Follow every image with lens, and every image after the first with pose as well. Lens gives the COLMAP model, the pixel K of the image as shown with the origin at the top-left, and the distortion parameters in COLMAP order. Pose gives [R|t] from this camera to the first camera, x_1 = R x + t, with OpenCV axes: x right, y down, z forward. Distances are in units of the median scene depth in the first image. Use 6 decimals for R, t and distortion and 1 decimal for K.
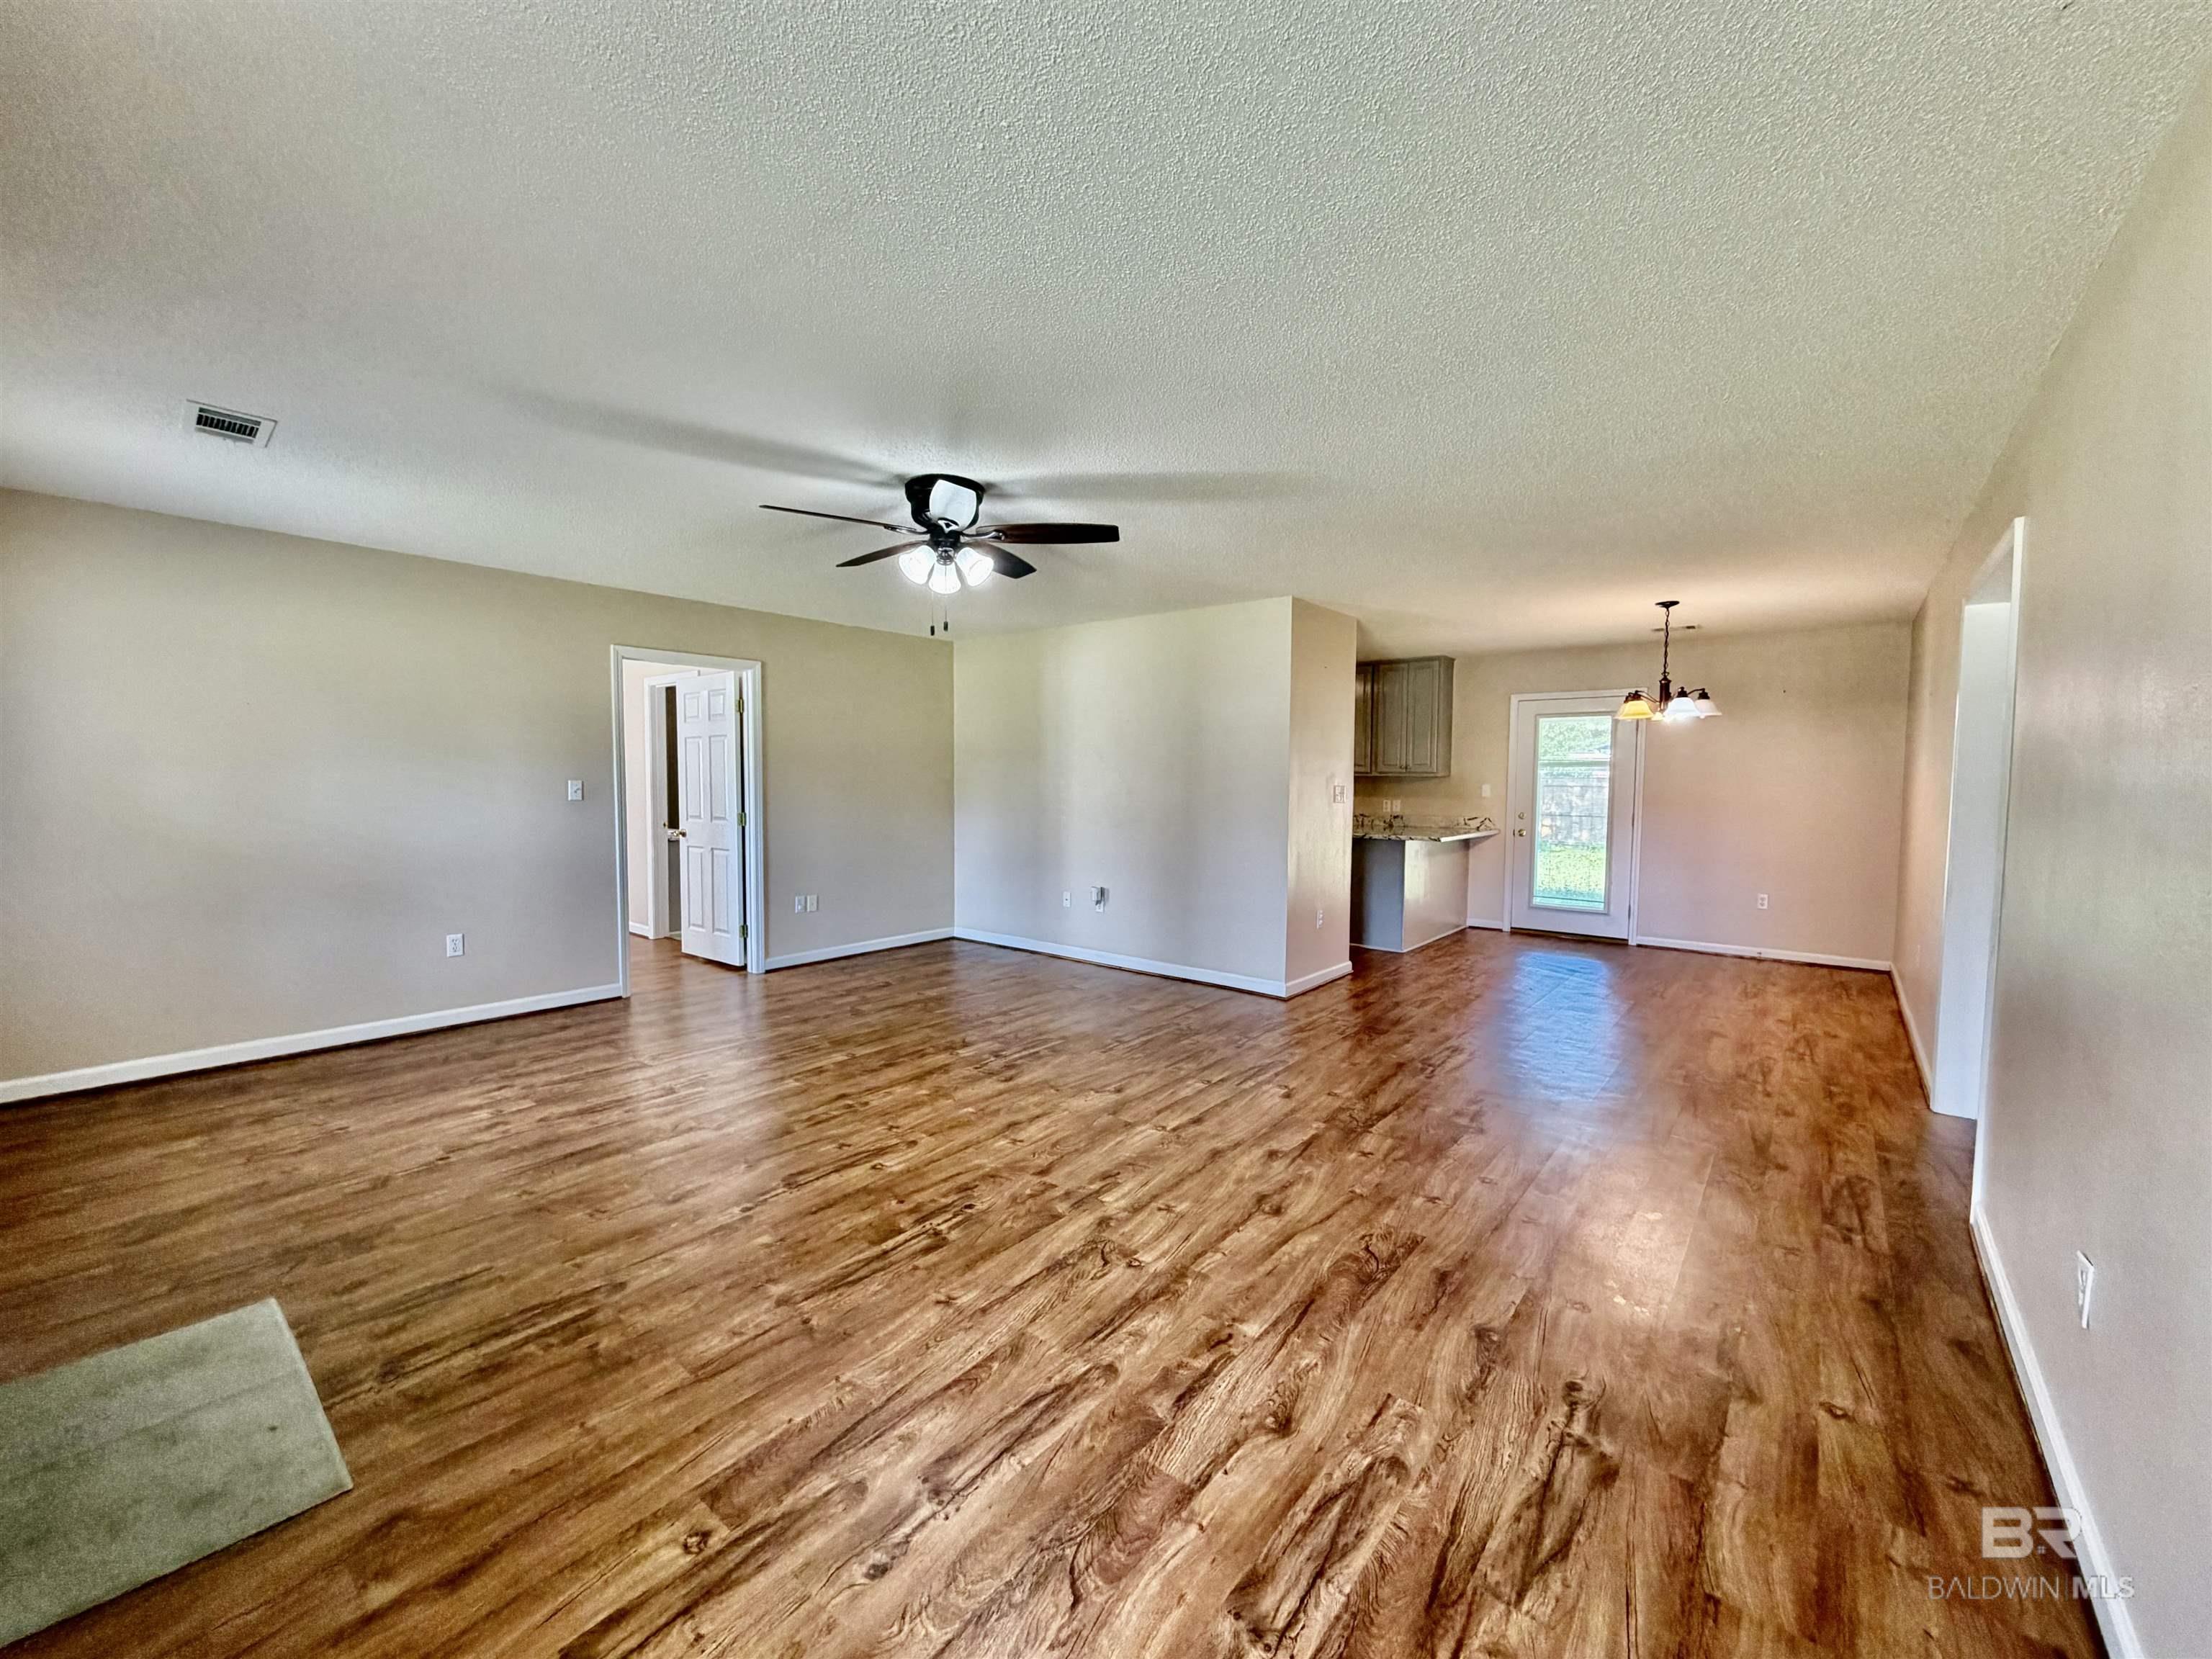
lens RADIAL K [[884.0, 0, 1097.6], [0, 884.0, 835.7], [0, 0, 1]] dist [0.001328, -0.000498]
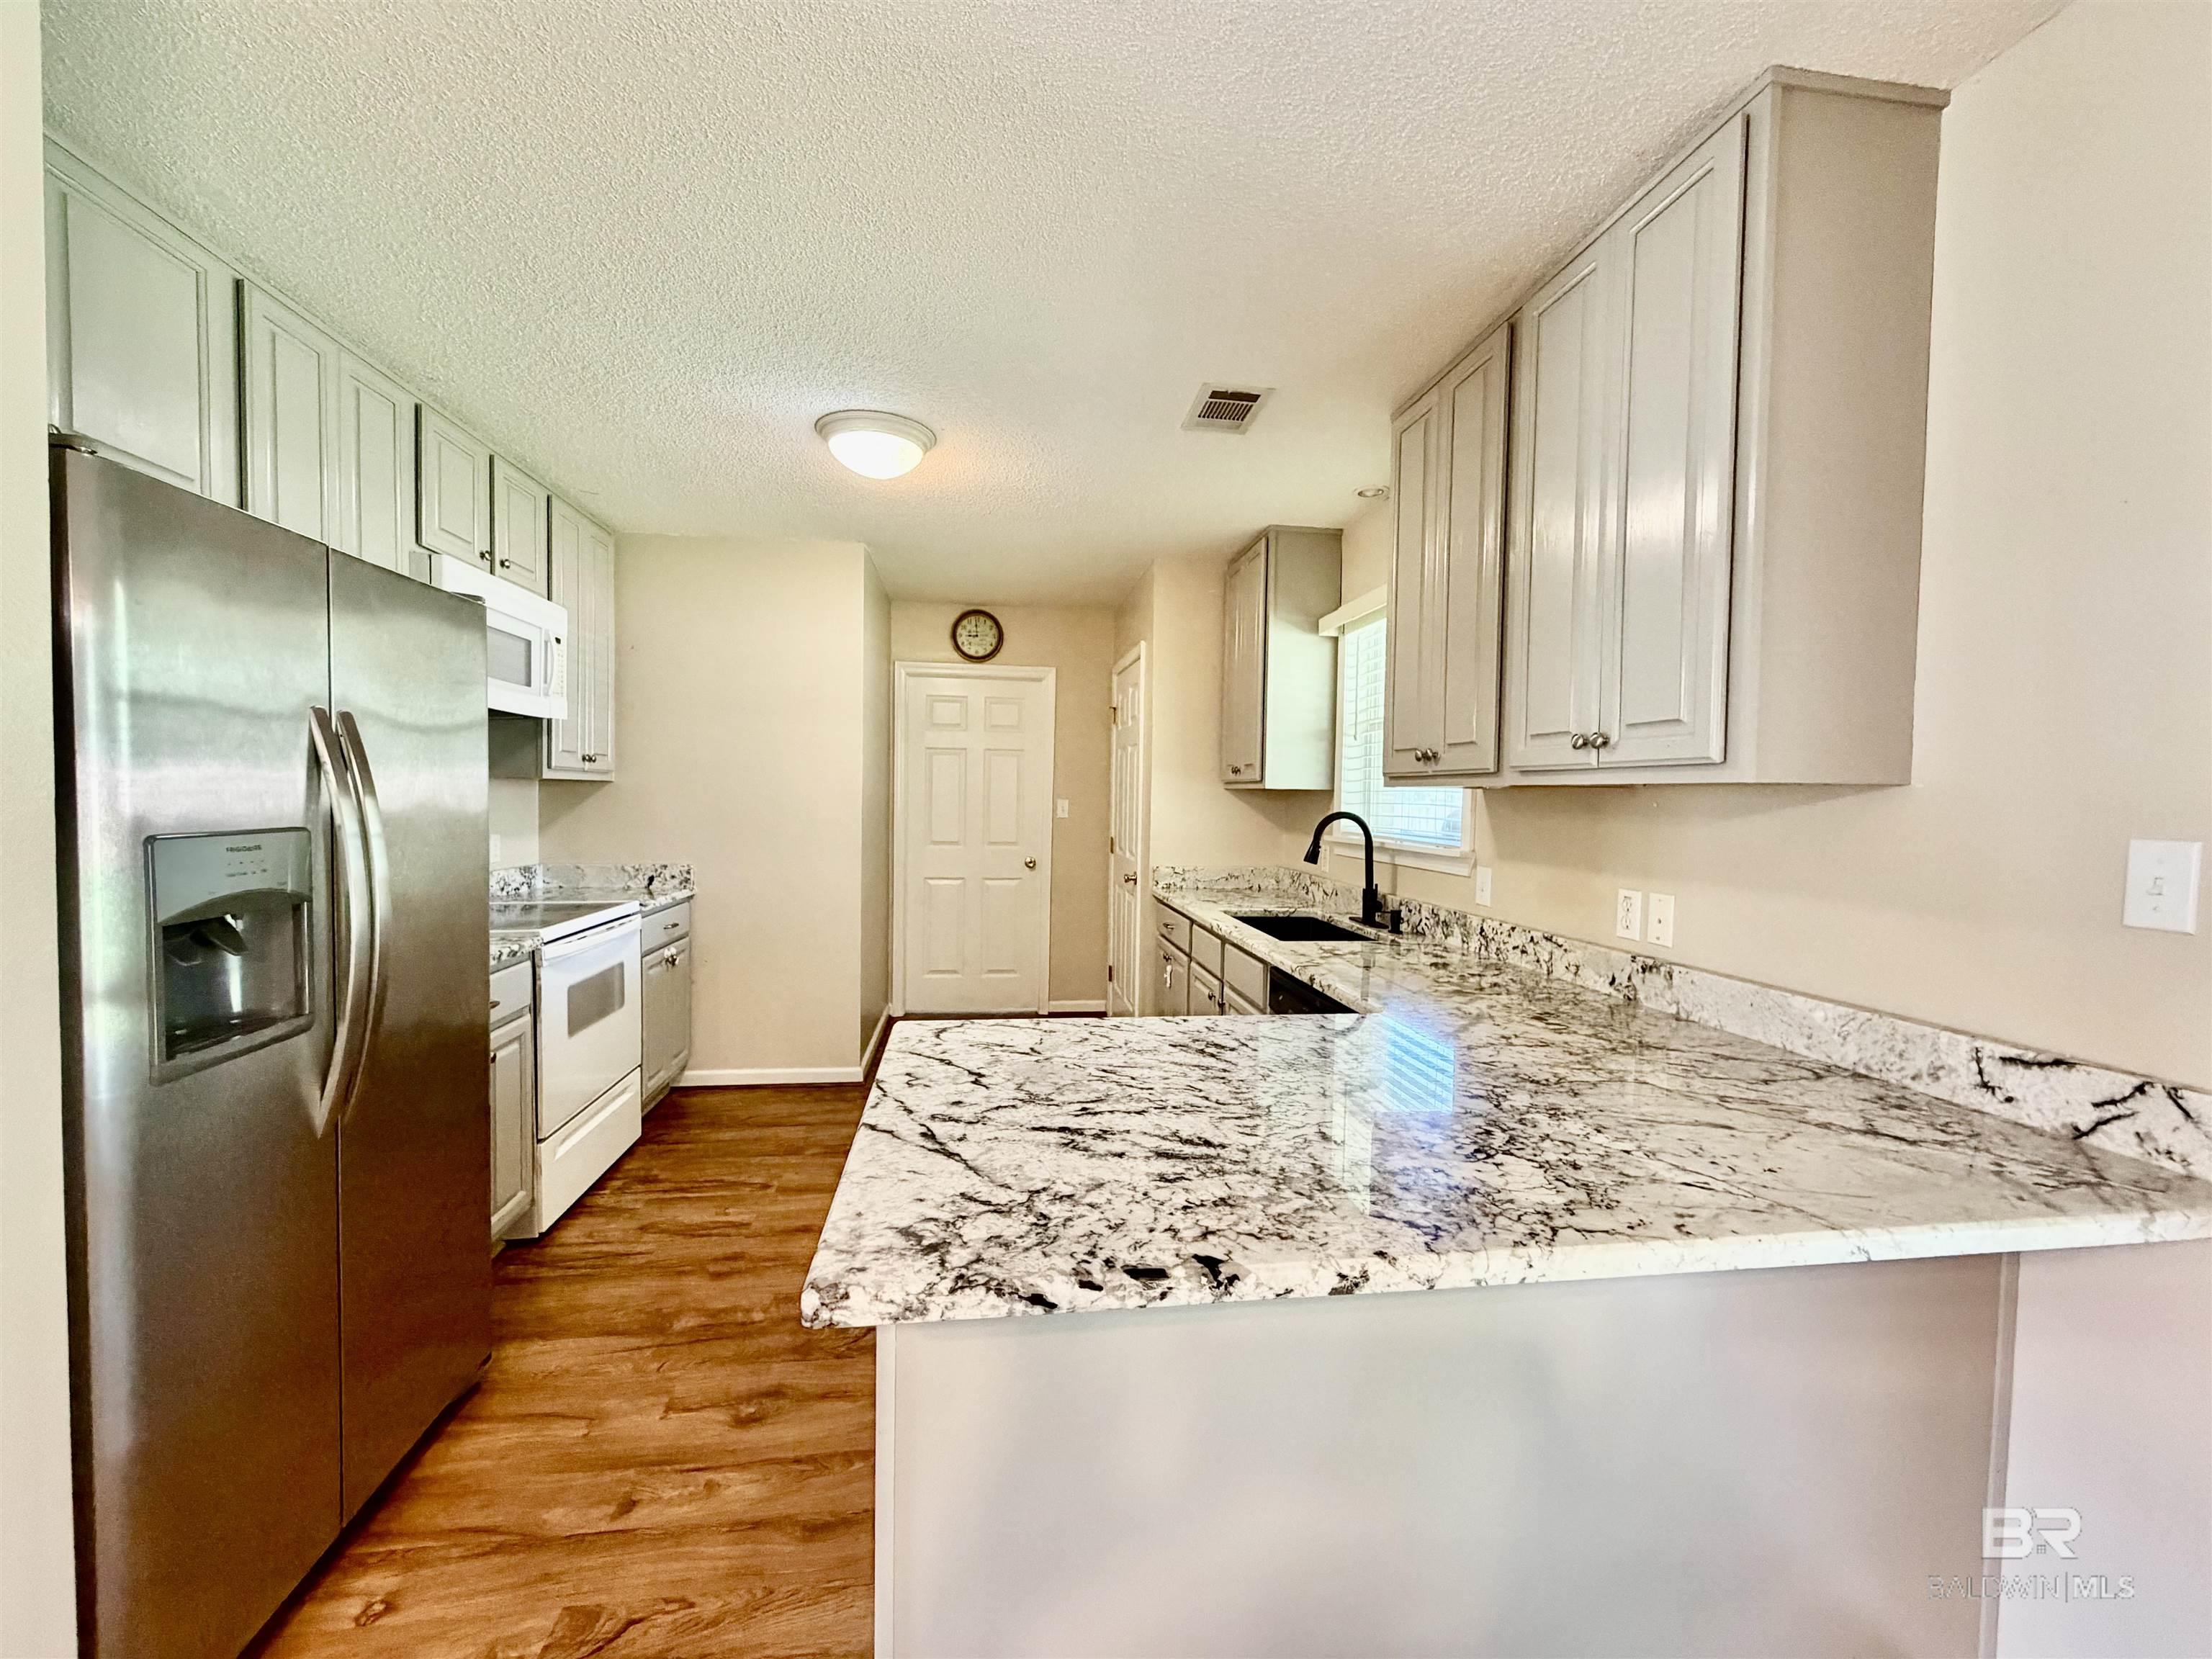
lens RADIAL K [[884.0, 0, 1102.7], [0, 884.0, 826.7], [0, 0, 1]] dist [0.001328, -0.000498]
pose [[0.736312, 0.031201, -0.675922, 1.180564], [-0.059732, 0.998034, -0.018999, -0.134340], [0.674000, 0.054363, 0.736728, 2.260556]]
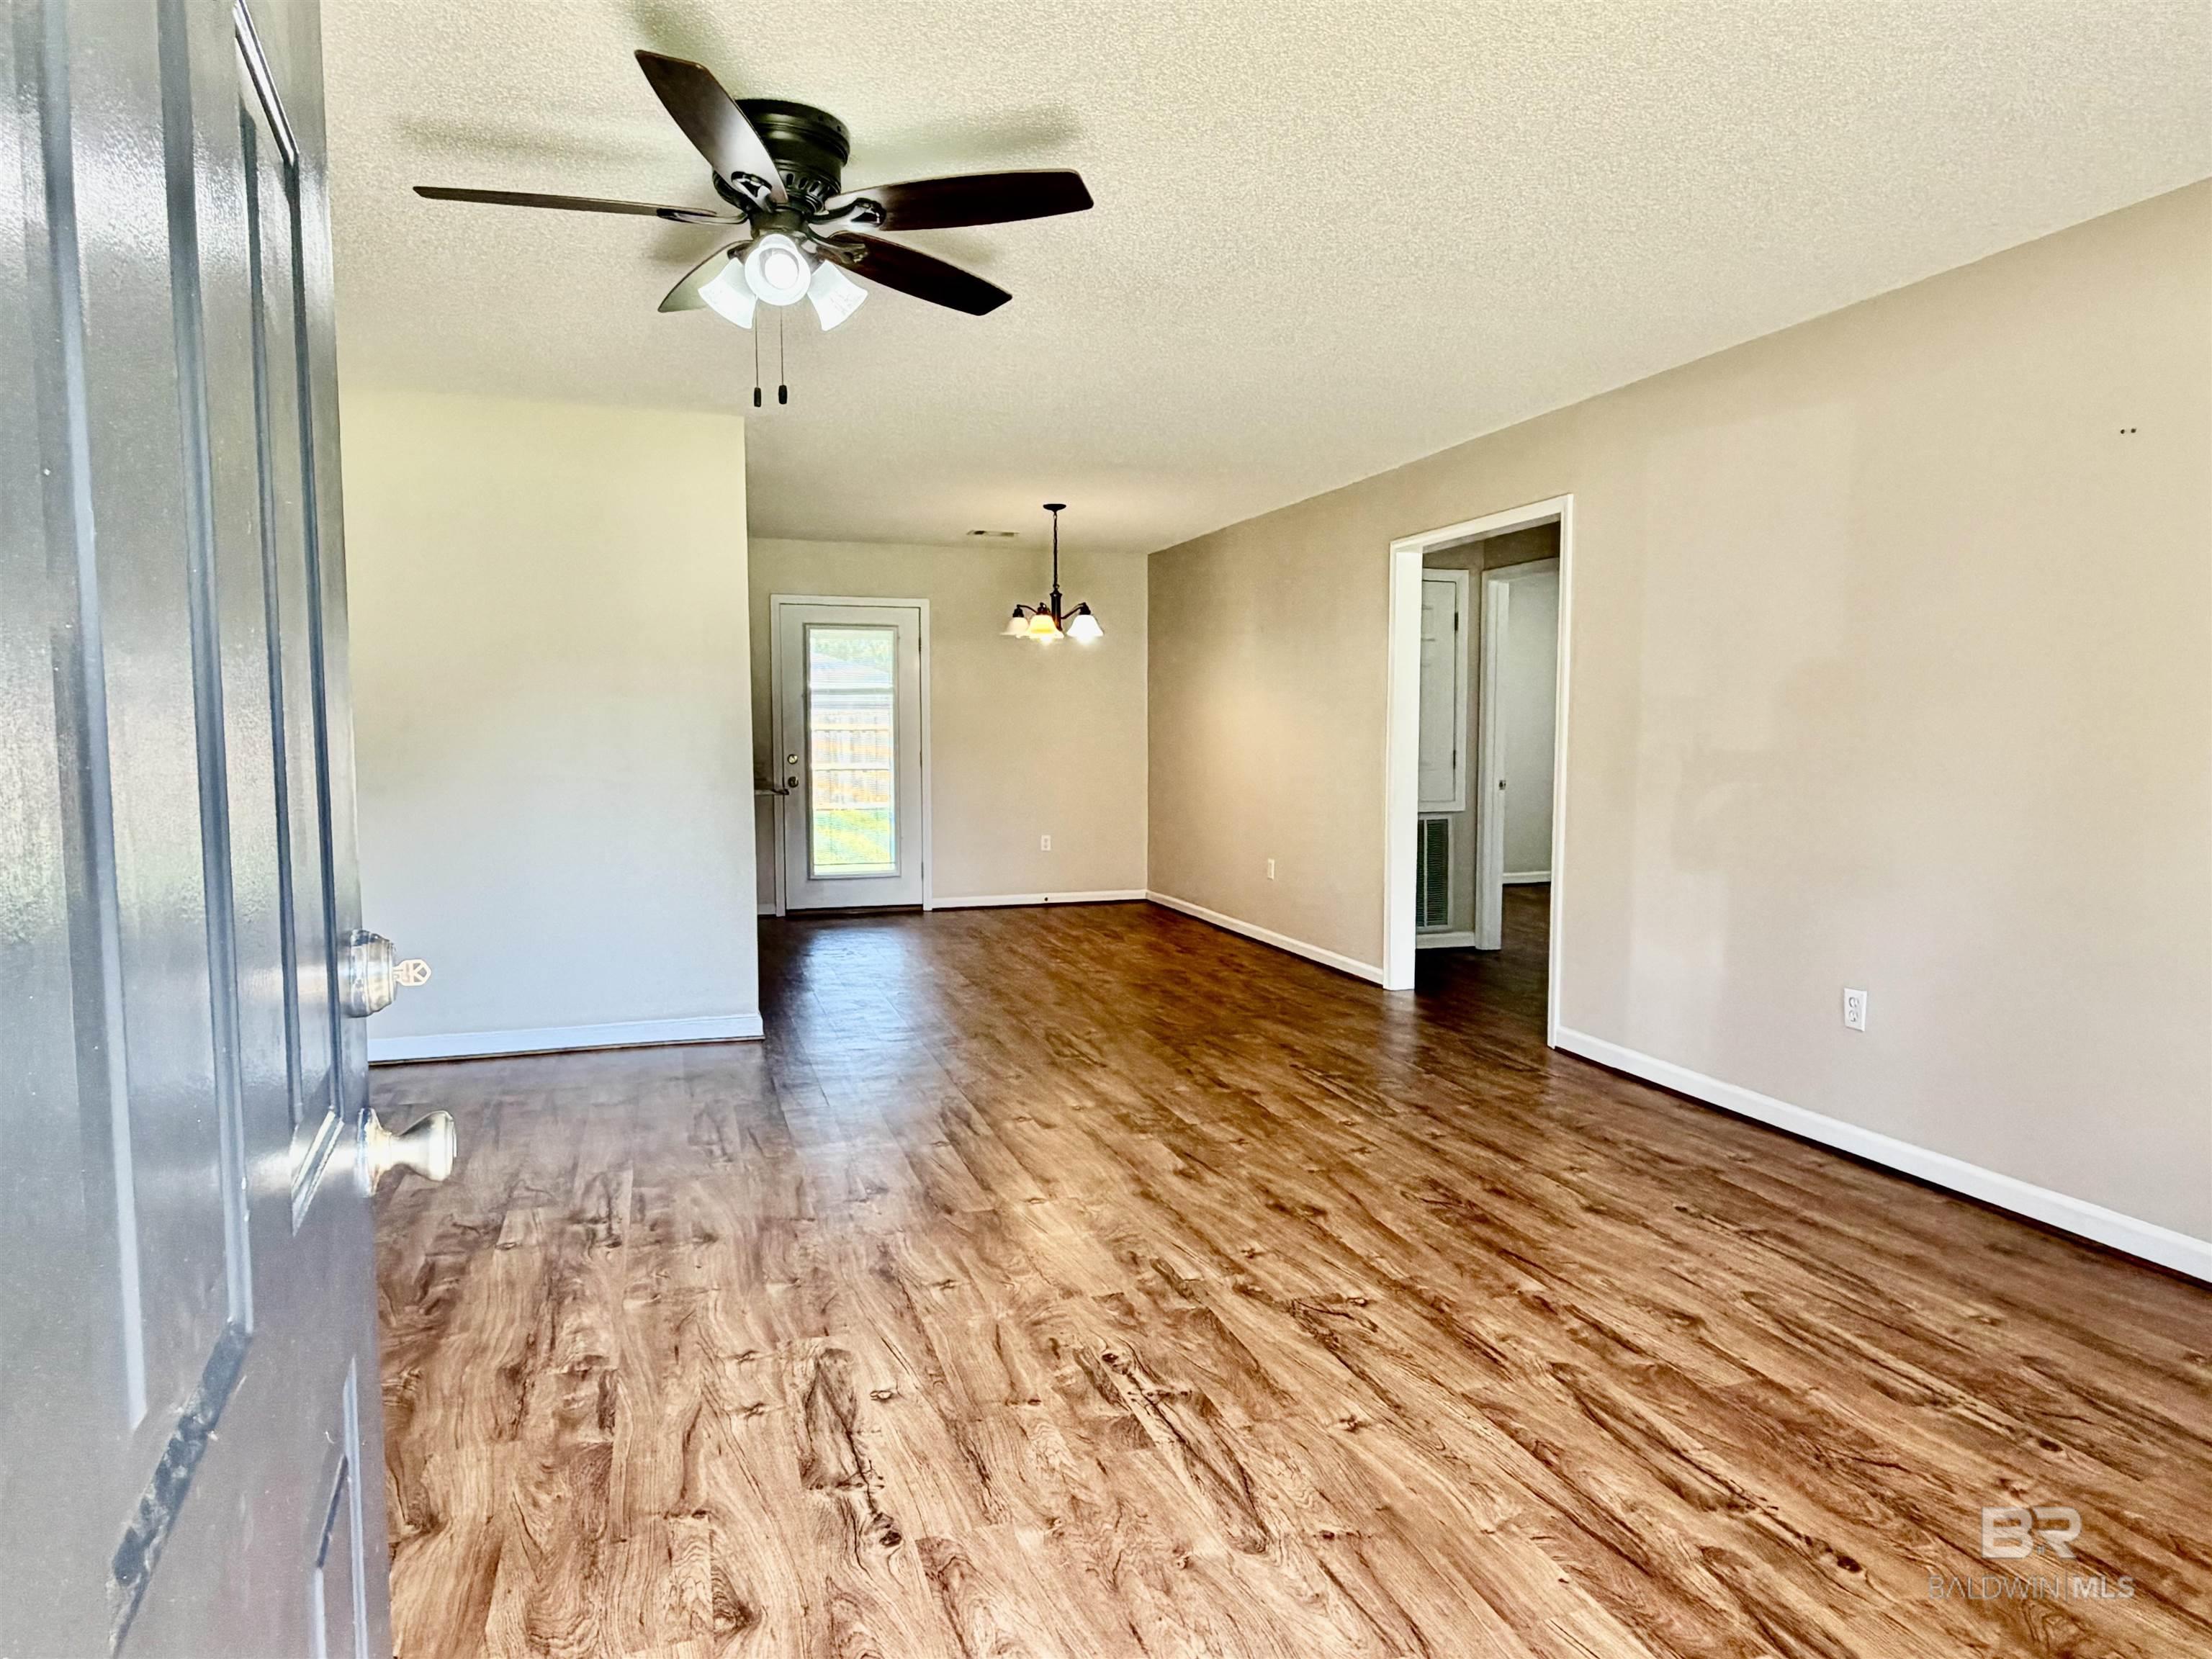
lens RADIAL K [[1338.6, 0, 1108.9], [0, 1338.6, 831.8], [0, 0, 1]] dist [-0.000024, -0.000244]
pose [[0.531057, -0.072332, 0.844243, -0.940931], [0.059210, 0.997082, 0.048182, -0.000218], [-0.845265, 0.024401, 0.533790, 0.492235]]
